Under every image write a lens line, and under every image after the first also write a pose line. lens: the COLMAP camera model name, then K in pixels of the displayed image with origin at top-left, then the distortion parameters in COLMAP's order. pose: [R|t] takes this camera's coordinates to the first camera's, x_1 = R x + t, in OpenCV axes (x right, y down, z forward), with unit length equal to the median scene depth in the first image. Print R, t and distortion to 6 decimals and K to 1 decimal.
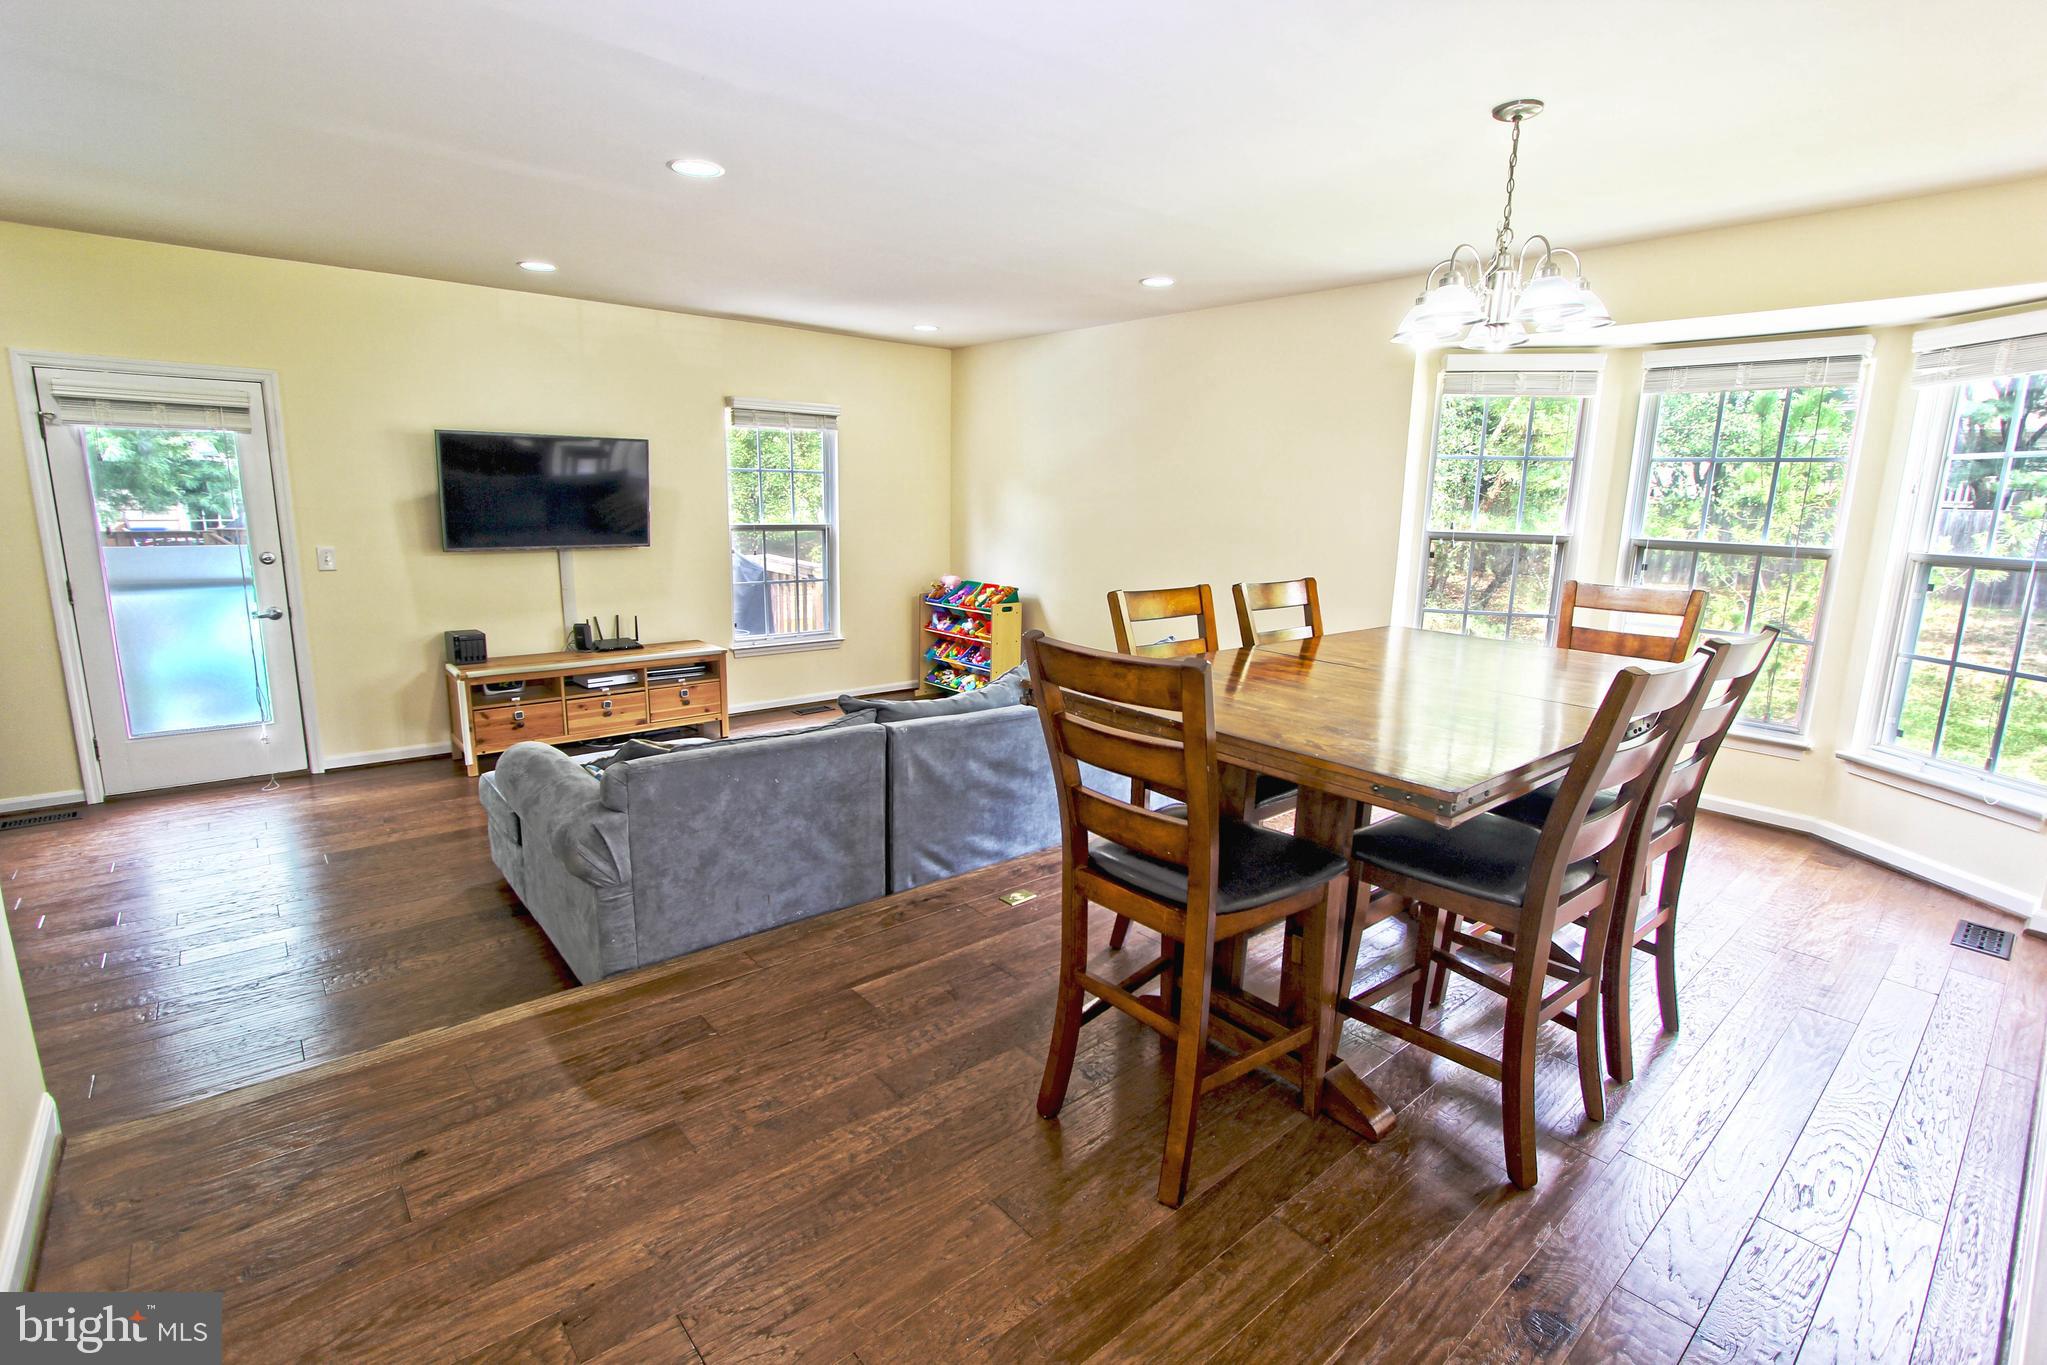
lens RADIAL K [[941.5, 0, 1029.6], [0, 941.5, 681.7], [0, 0, 1]] dist [-0.018352, 0.002547]
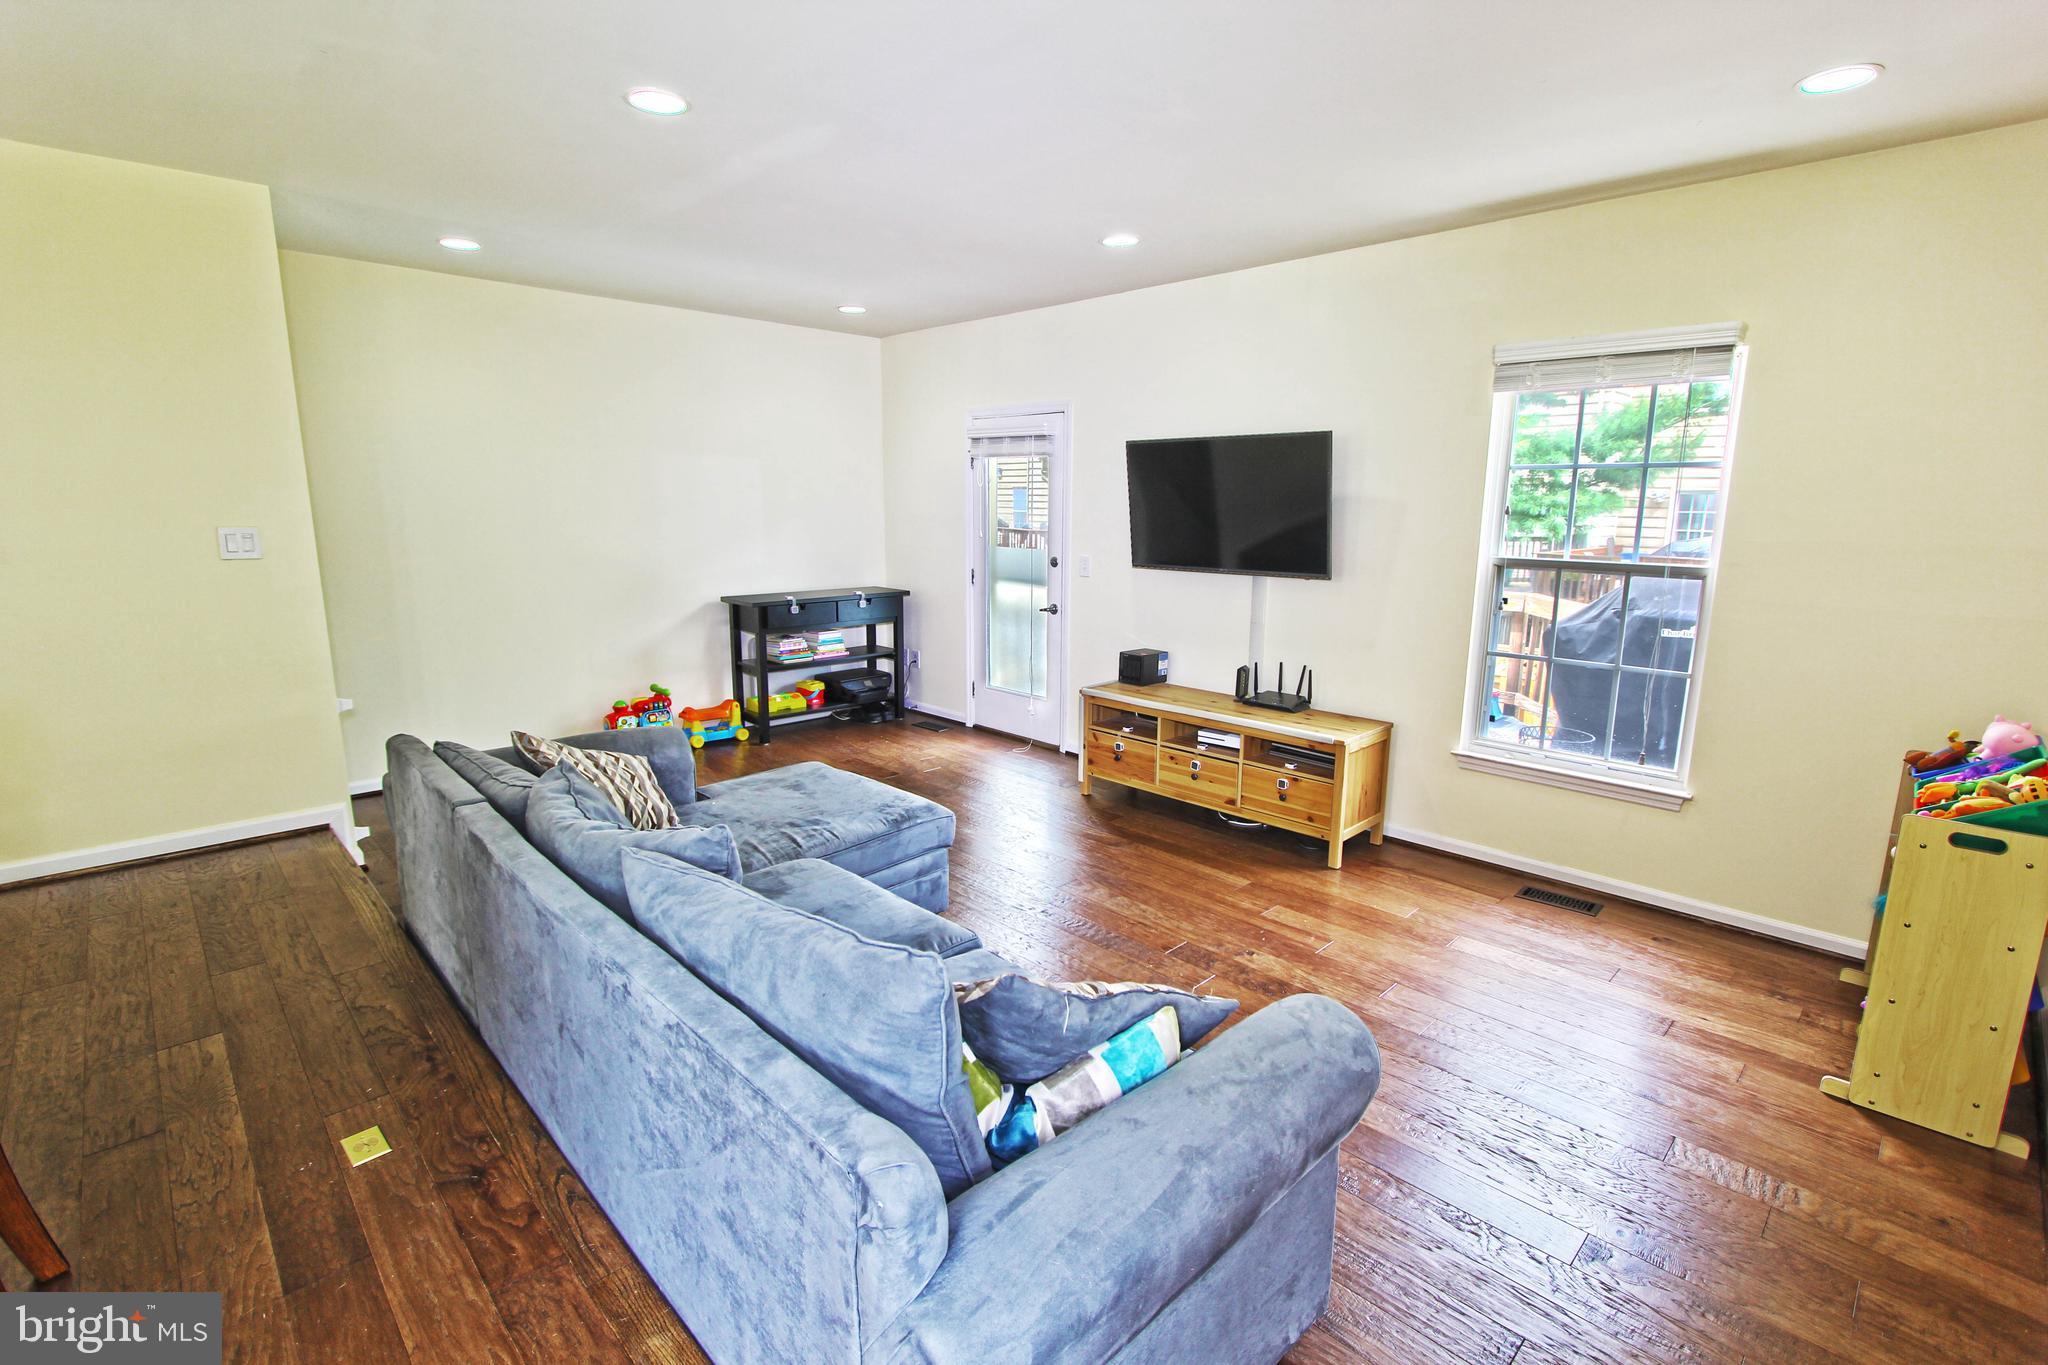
lens RADIAL K [[941.9, 0, 1032.3], [0, 941.9, 679.6], [0, 0, 1]] dist [-0.018352, 0.002547]
pose [[0.065812, 0.162098, -0.984578, 0.342968], [-0.204117, 0.968039, 0.145731, -0.143991], [0.976732, 0.191378, 0.096795, 0.812893]]
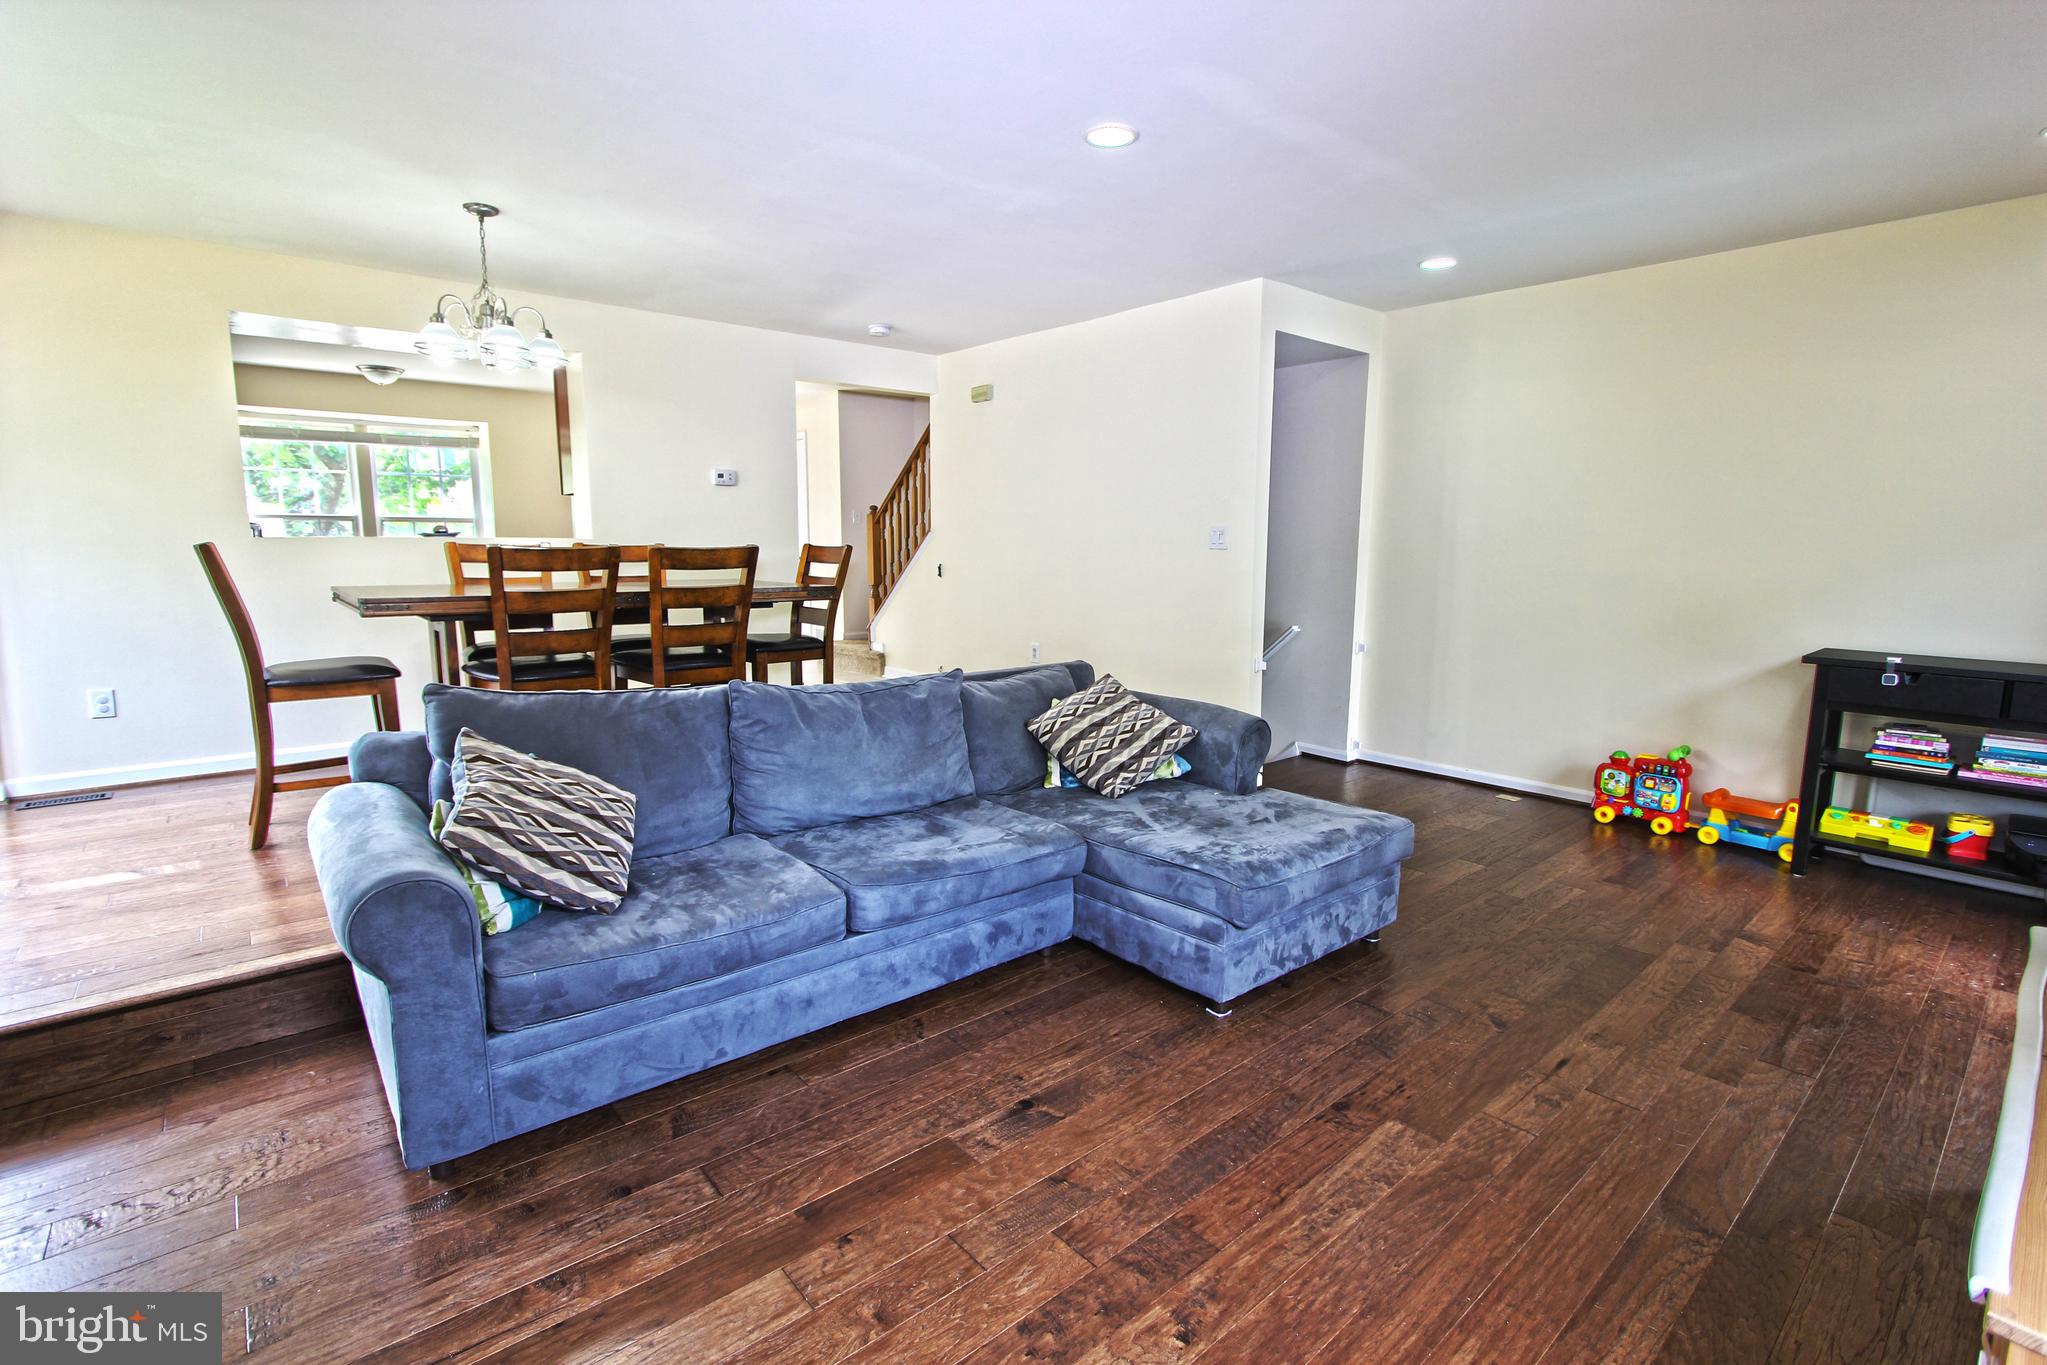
lens RADIAL K [[941.5, 0, 1027.5], [0, 941.5, 688.1], [0, 0, 1]] dist [-0.018352, 0.002547]
pose [[-0.999445, -0.032024, 0.009183, -0.182613], [-0.026899, 0.938341, 0.344662, -0.210093], [-0.019654, 0.344223, -0.938682, 1.267881]]
